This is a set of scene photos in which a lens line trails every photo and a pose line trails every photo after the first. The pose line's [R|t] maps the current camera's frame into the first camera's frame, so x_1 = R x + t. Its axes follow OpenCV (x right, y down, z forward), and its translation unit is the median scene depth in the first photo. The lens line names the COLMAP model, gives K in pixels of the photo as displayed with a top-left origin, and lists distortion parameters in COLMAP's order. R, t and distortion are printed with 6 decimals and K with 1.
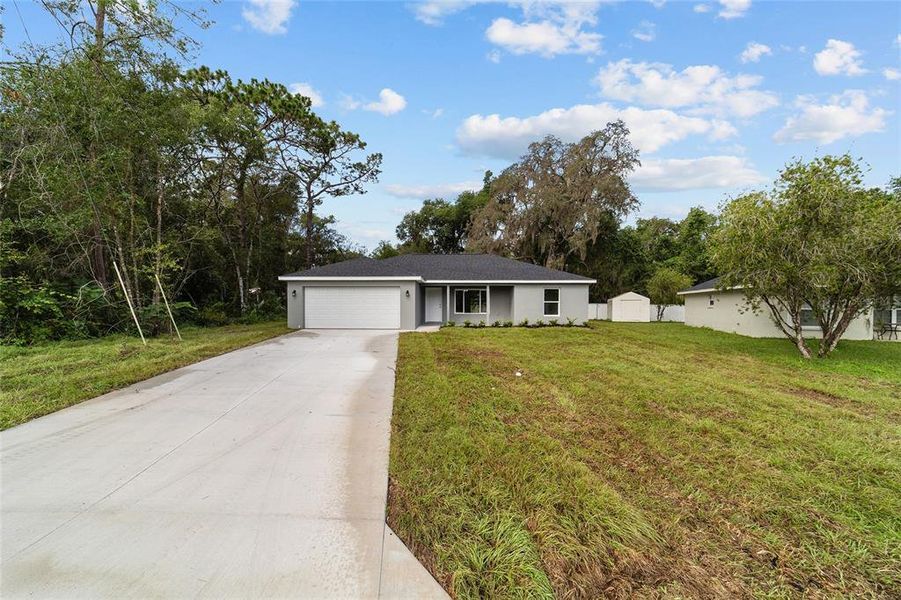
lens RADIAL K [[341.4, 0, 441.2], [0, 341.4, 306.6], [0, 0, 1]] dist [-0.007545, 0.001804]
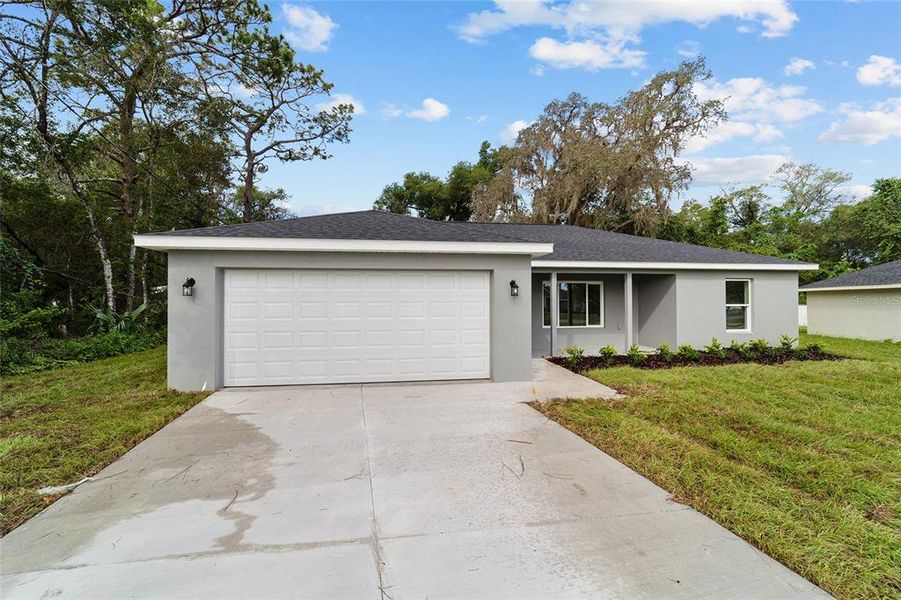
lens RADIAL K [[341.4, 0, 451.3], [0, 341.4, 298.9], [0, 0, 1]] dist [-0.007545, 0.001804]
pose [[0.986515, -0.003614, 0.163631, -0.108174], [0.006498, 0.999833, -0.017093, -0.009026], [-0.163542, 0.017926, 0.986373, 0.294211]]
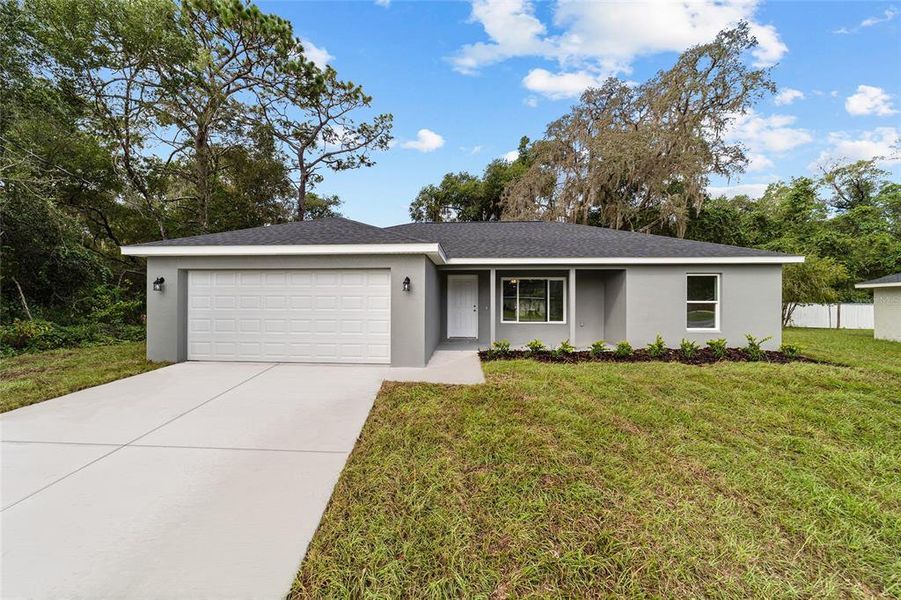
lens RADIAL K [[341.4, 0, 451.3], [0, 341.4, 298.2], [0, 0, 1]] dist [-0.007545, 0.001804]
pose [[0.999494, -0.000161, -0.031808, -0.013127], [-0.000219, 0.999928, -0.011969, -0.006805], [0.031808, 0.011970, 0.999422, 0.264722]]
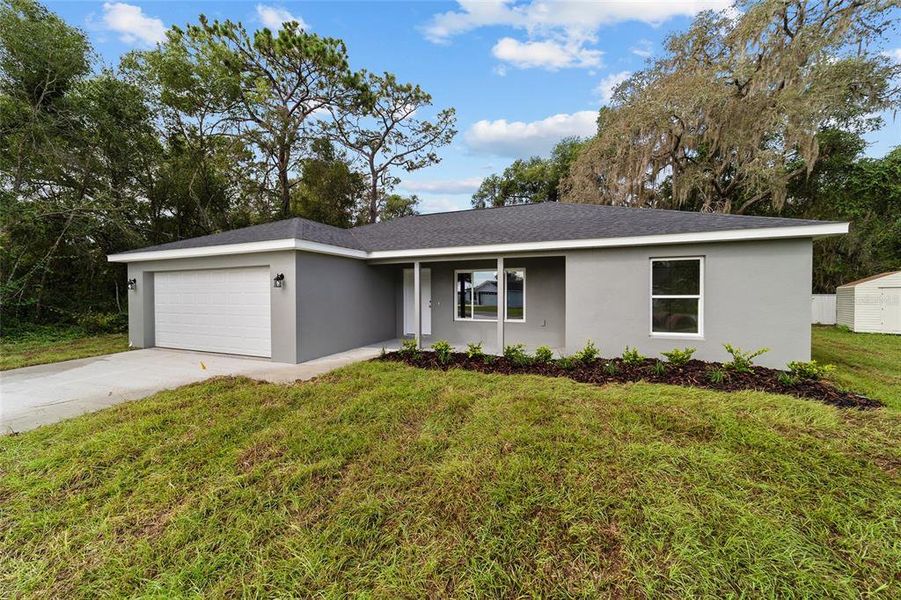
lens RADIAL K [[341.4, 0, 450.9], [0, 341.4, 298.1], [0, 0, 1]] dist [-0.007545, 0.001804]
pose [[0.936592, -0.001764, -0.350416, 0.121632], [0.004154, 0.999973, 0.006069, -0.008014], [0.350396, -0.007139, 0.936574, 0.312172]]
